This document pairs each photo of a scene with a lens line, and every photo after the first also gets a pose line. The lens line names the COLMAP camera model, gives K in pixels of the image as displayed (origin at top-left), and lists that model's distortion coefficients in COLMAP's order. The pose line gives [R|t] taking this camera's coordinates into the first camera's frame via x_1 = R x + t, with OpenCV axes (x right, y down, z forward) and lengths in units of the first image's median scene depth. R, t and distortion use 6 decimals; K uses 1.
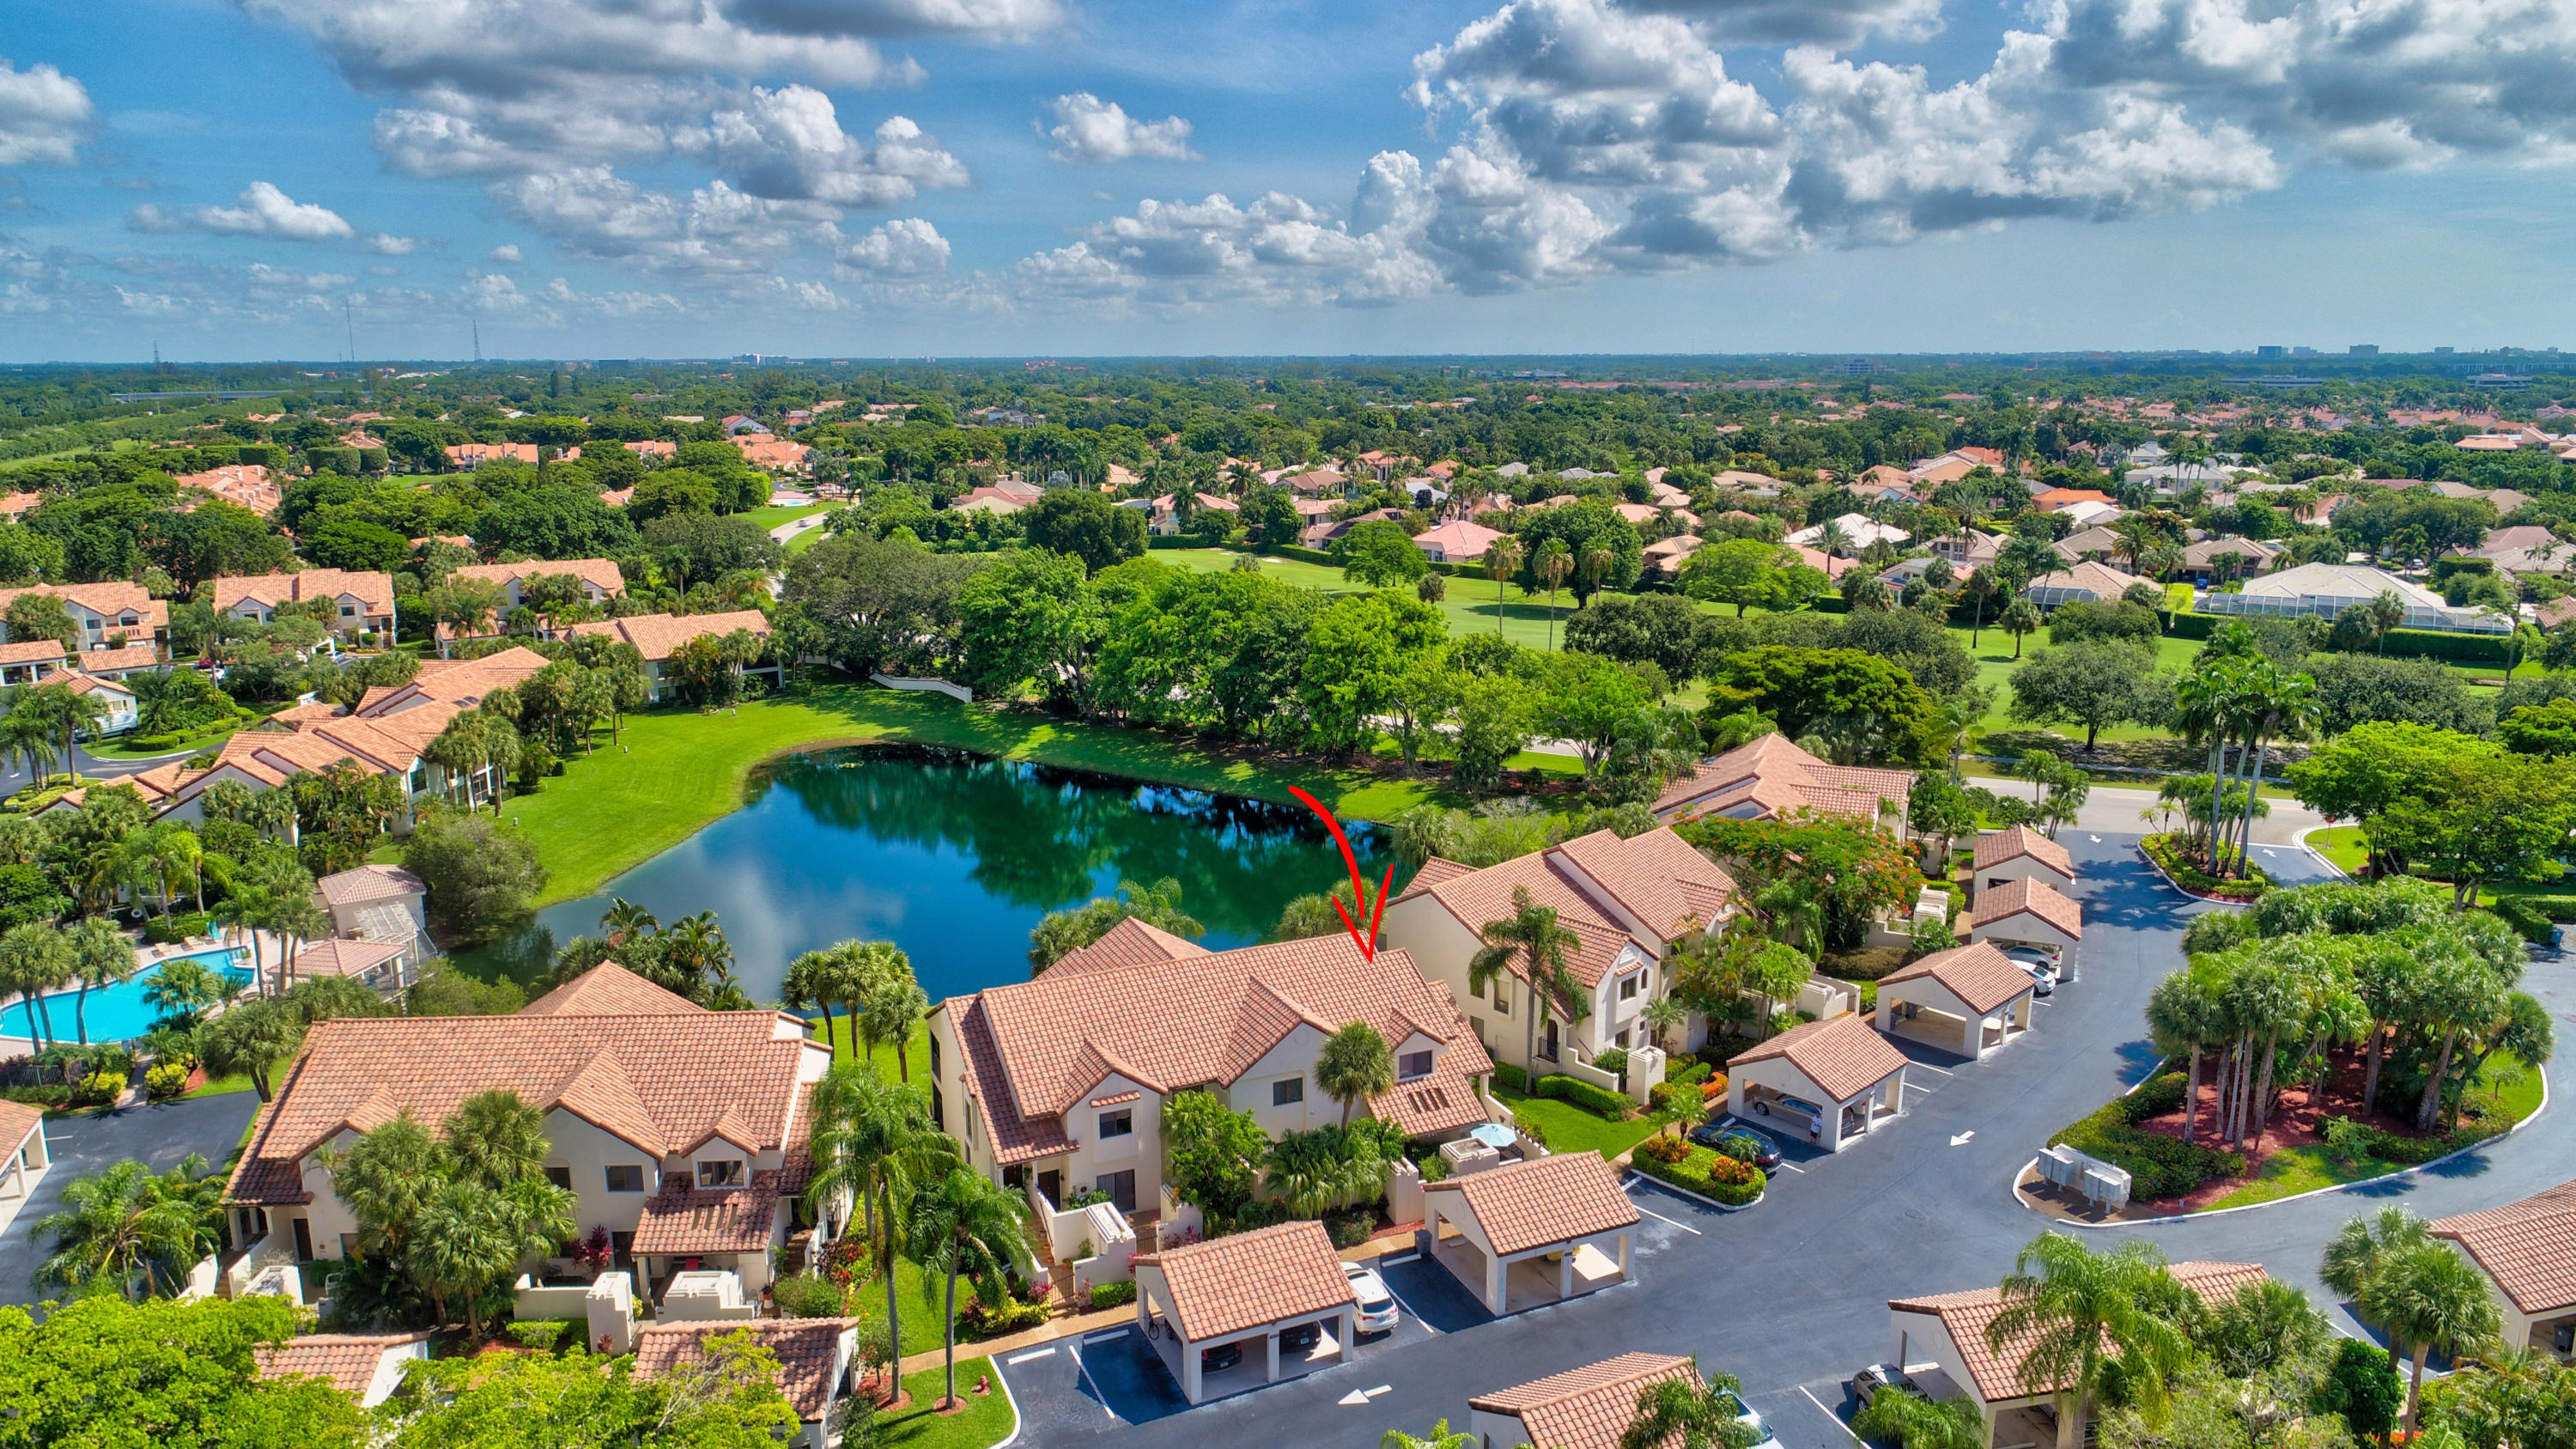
lens RADIAL K [[1722.3, 0, 1302.3], [0, 1722.3, 706.9], [0, 0, 1]] dist [-0.004205, 0.000840]
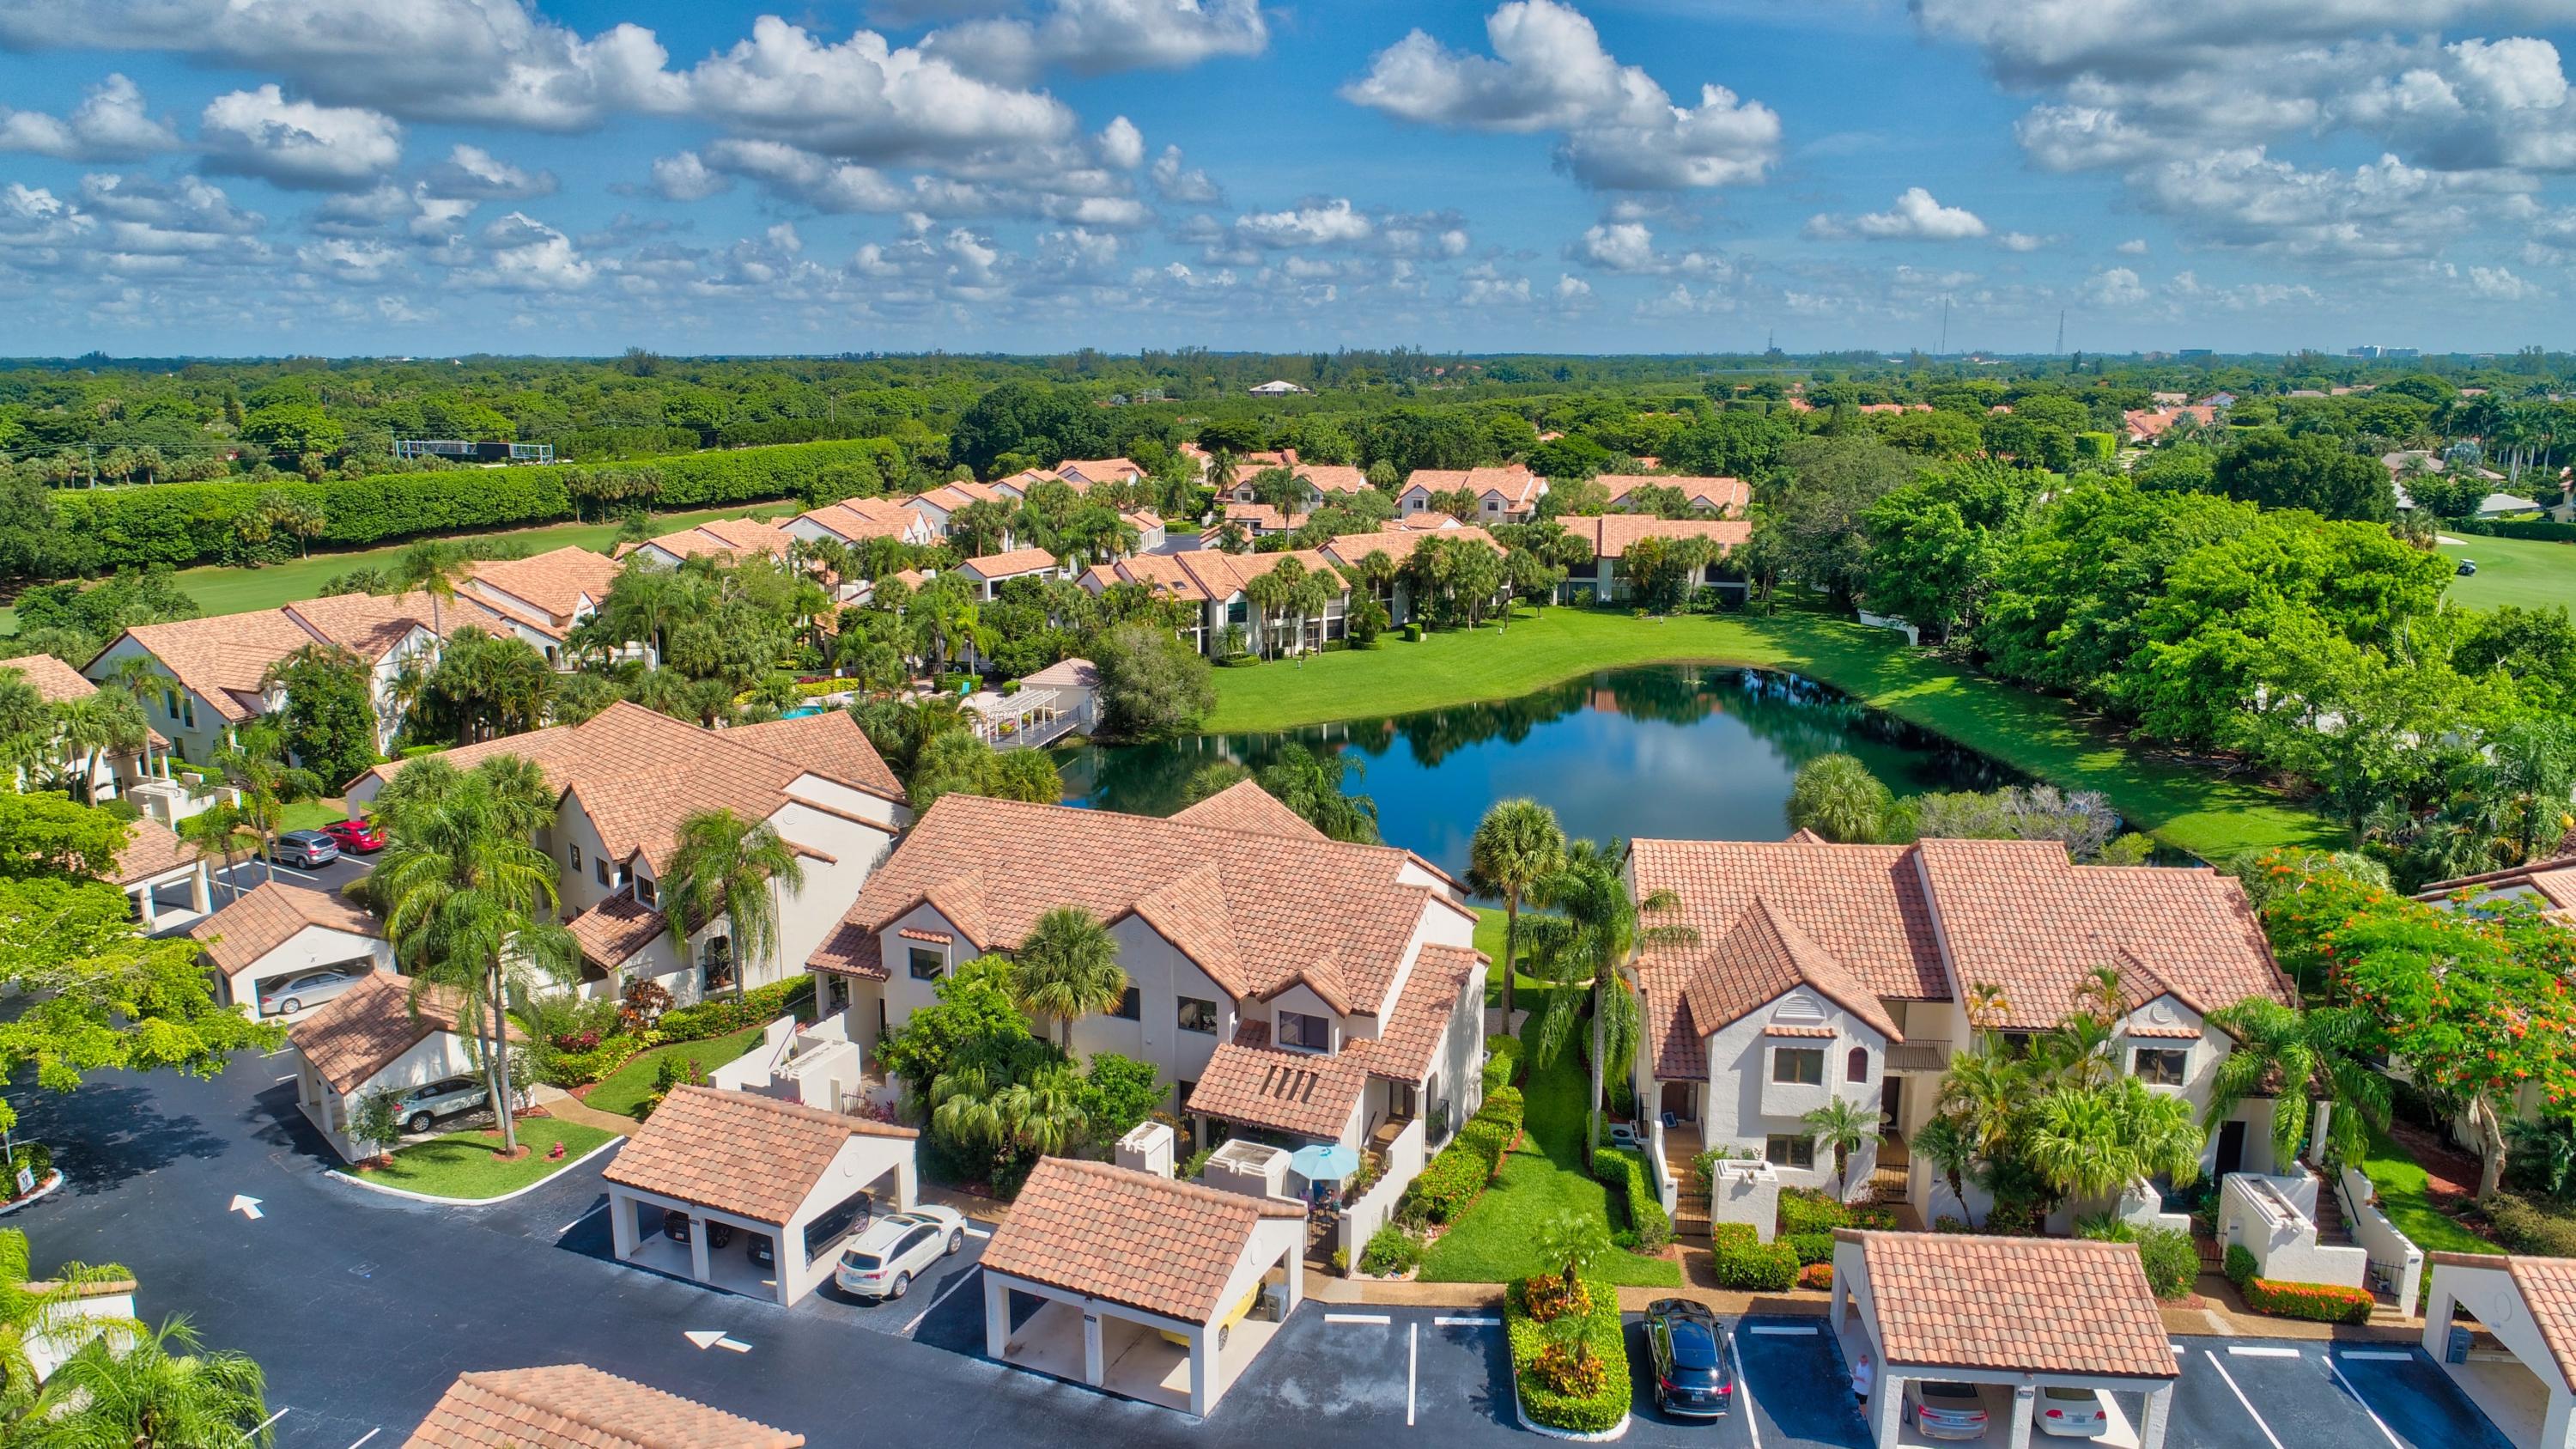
lens RADIAL K [[1722.3, 0, 1288.5], [0, 1722.3, 727.8], [0, 0, 1]] dist [-0.004205, 0.000840]
pose [[0.649811, 0.165101, -0.741948, 0.237267], [-0.154040, 0.984474, 0.084157, 0.013147], [0.744323, 0.059604, 0.665154, 0.227076]]
